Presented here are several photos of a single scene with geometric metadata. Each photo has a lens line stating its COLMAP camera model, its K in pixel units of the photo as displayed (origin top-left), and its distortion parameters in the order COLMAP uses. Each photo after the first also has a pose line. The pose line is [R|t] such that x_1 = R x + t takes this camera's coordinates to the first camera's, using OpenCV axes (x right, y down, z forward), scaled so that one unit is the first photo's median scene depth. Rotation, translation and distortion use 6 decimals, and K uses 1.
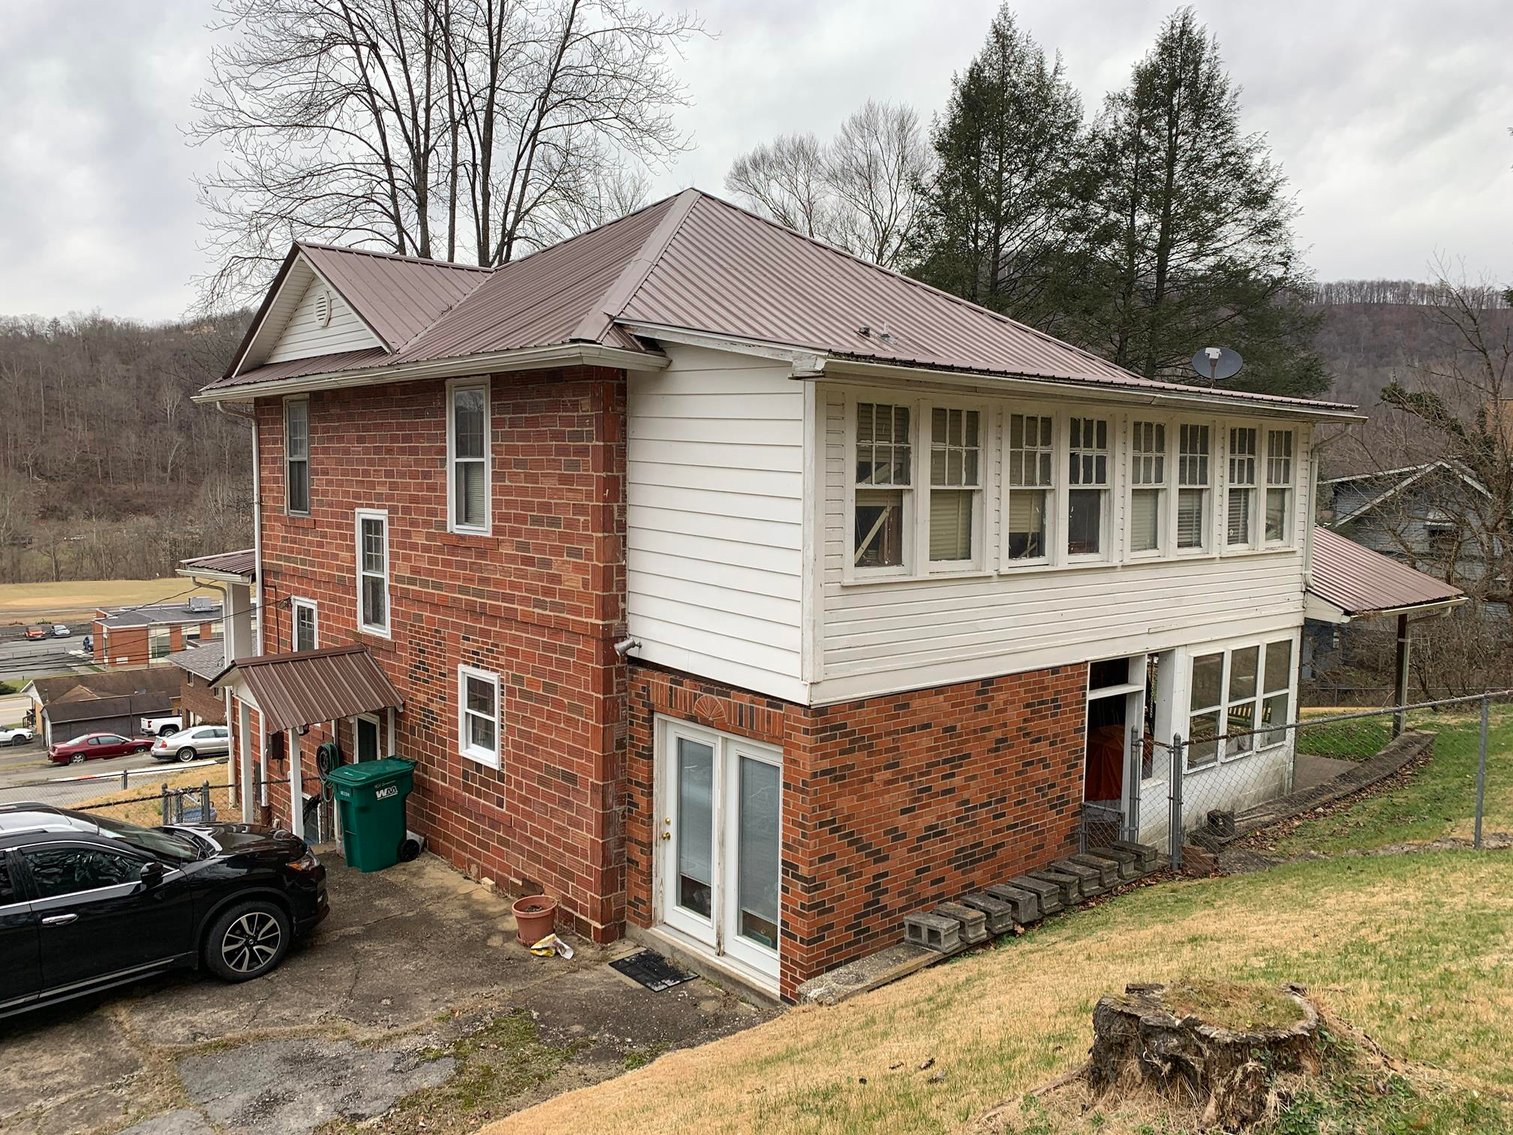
lens RADIAL K [[1170.2, 0, 761.6], [0, 1170.2, 569.0], [0, 0, 1]] dist [0.057987, -0.003824]
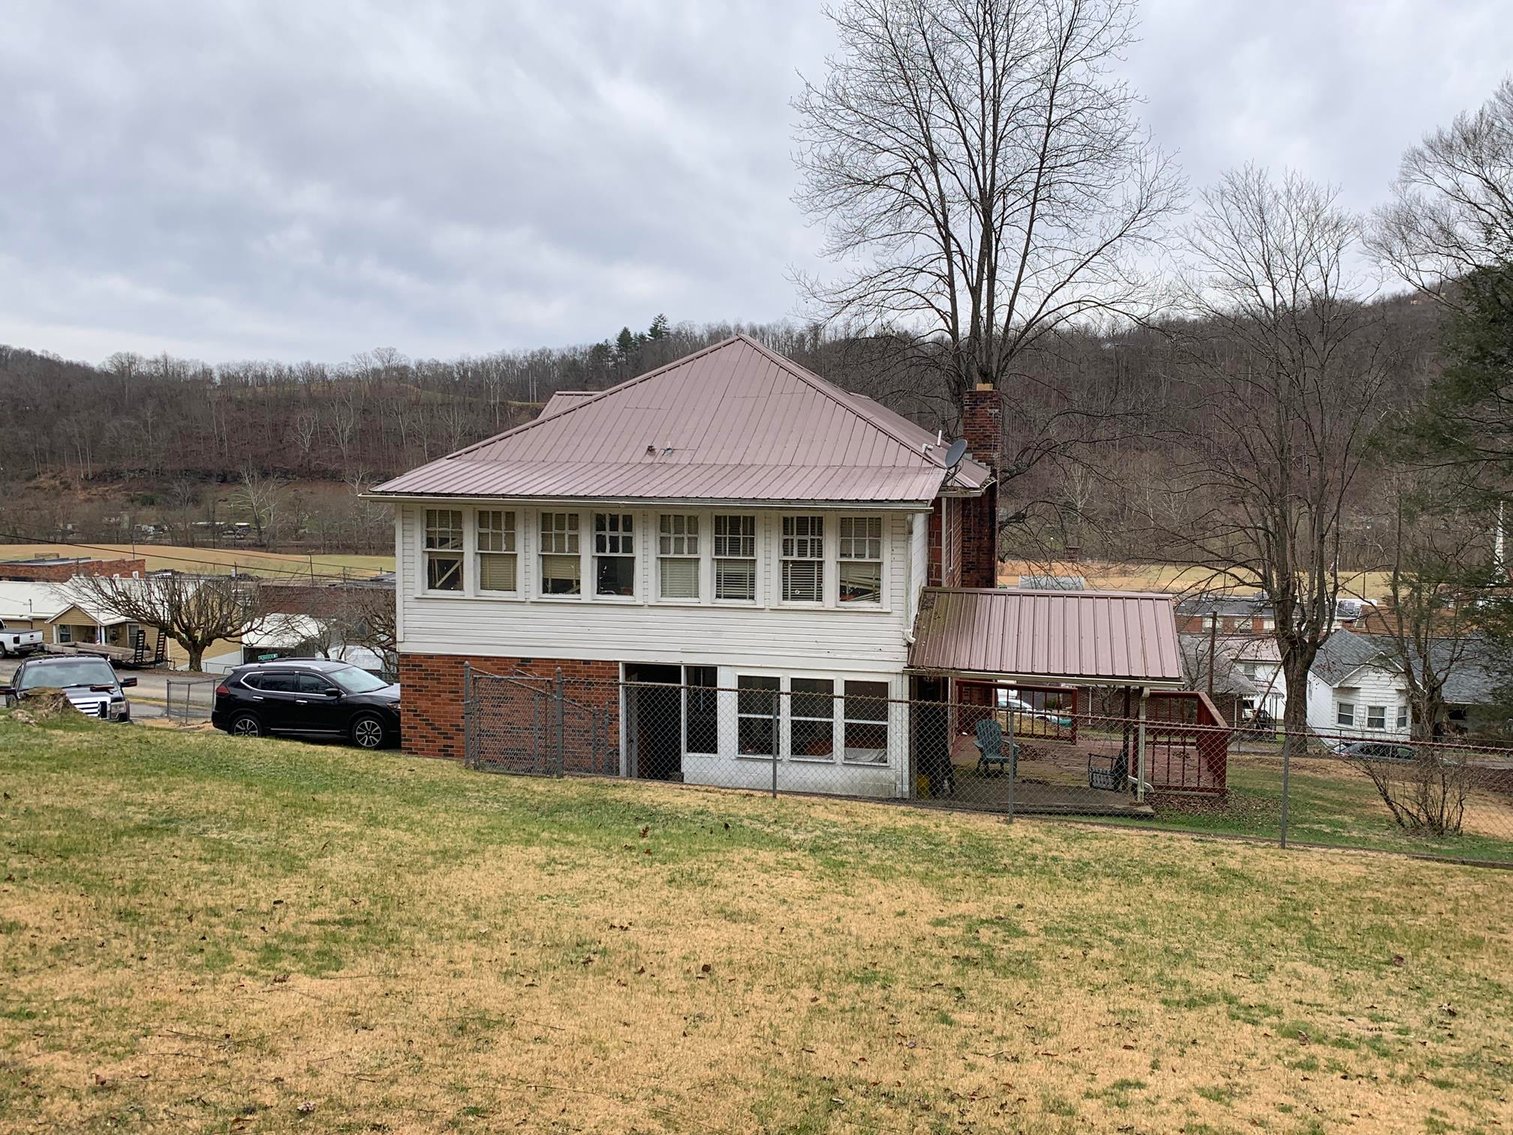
lens RADIAL K [[1304.9, 0, 766.3], [0, 1304.9, 556.3], [0, 0, 1]] dist [0.135712, -0.328263]
pose [[0.604190, 0.061698, -0.794449, 1.909231], [-0.064251, 0.997524, 0.028605, -0.137348], [0.794246, 0.033761, 0.606657, 0.060983]]
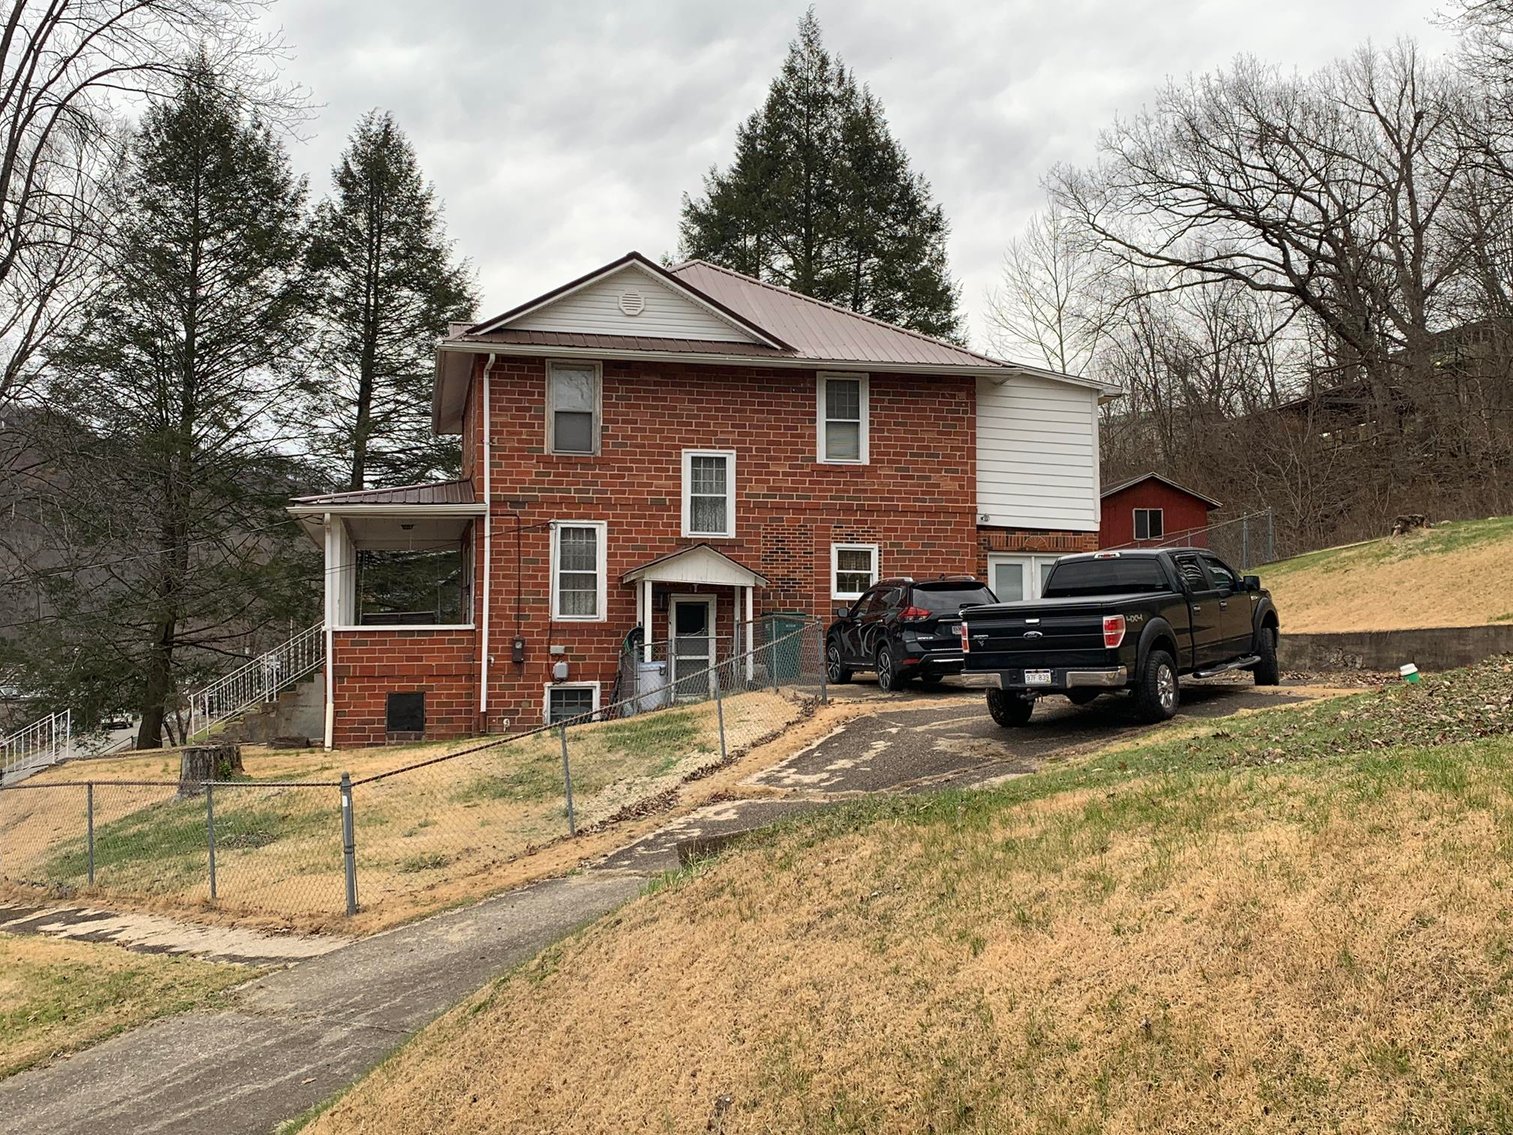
lens RADIAL K [[1616.5, 0, 779.5], [0, 1616.5, 566.8], [0, 0, 1]] dist [0.164354, -0.535800]
pose [[0.474047, 0.034859, 0.879809, -2.693962], [0.078595, 0.993552, -0.081713, 0.345964], [-0.876984, 0.107885, 0.468251, 0.016988]]
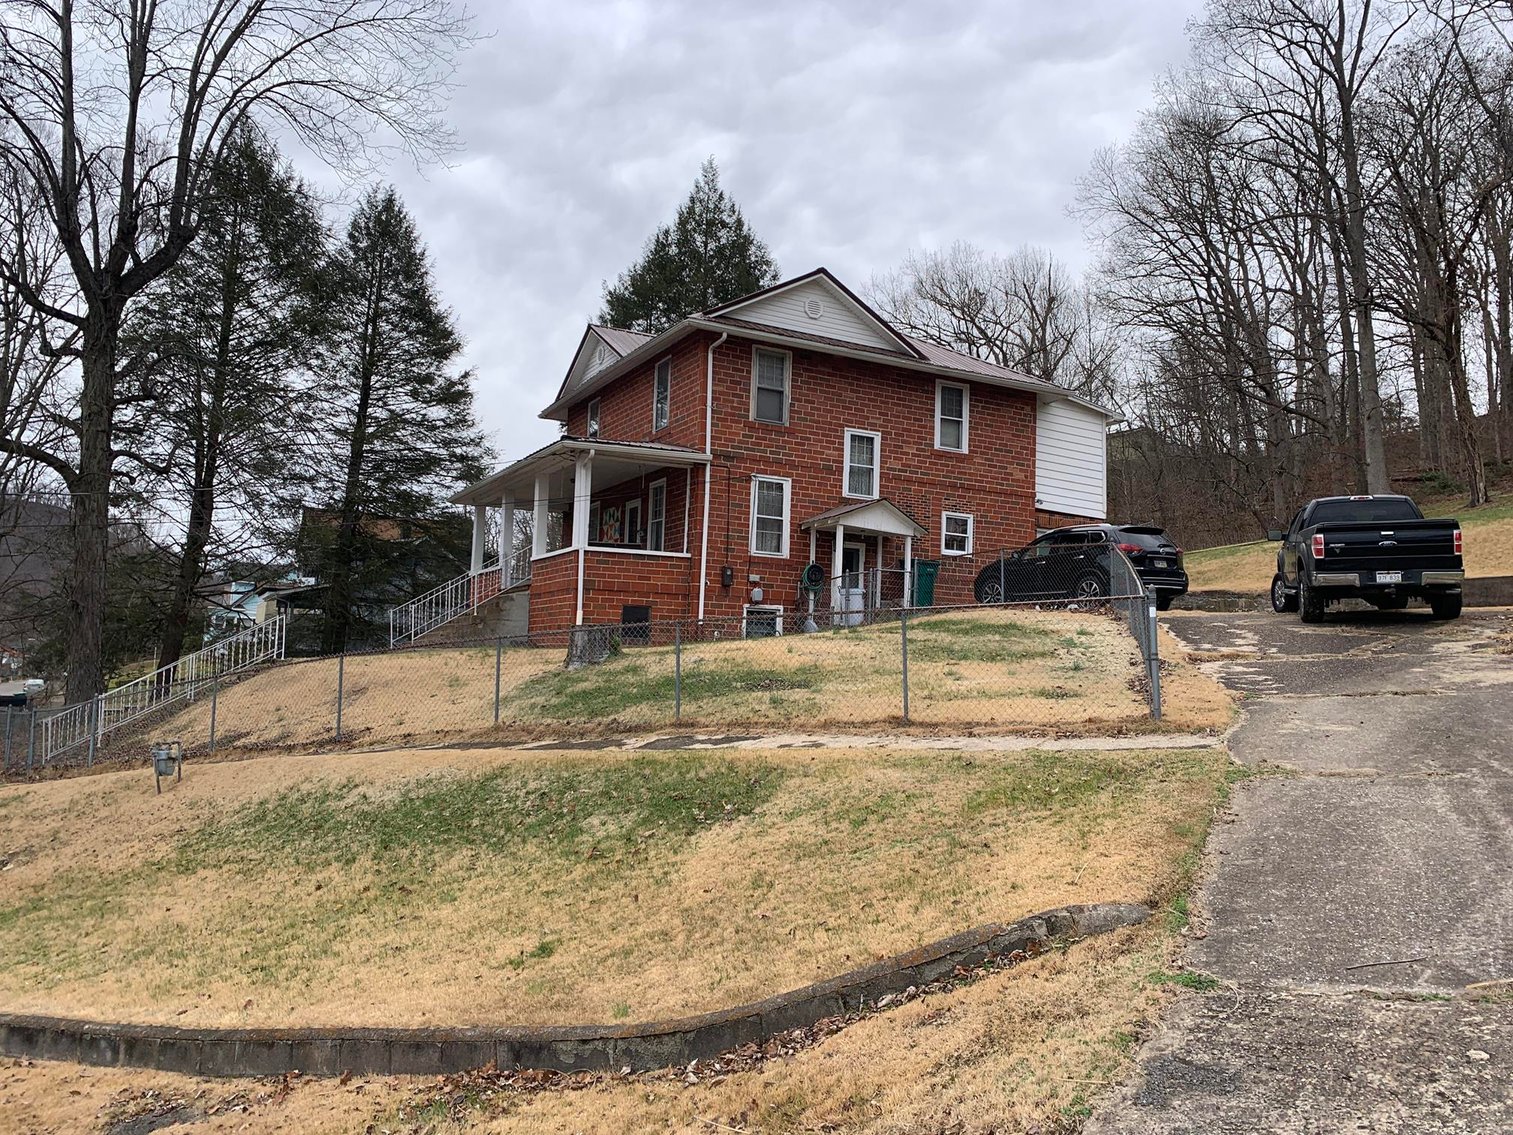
lens RADIAL K [[1133.1, 0, 758.0], [0, 1133.1, 581.4], [0, 0, 1]] dist [0.052869, -0.028269]
pose [[0.233344, 0.074271, 0.969554, -2.738438], [0.048325, 0.994961, -0.087848, 0.439068], [-0.971193, 0.067352, 0.228579, 1.026194]]
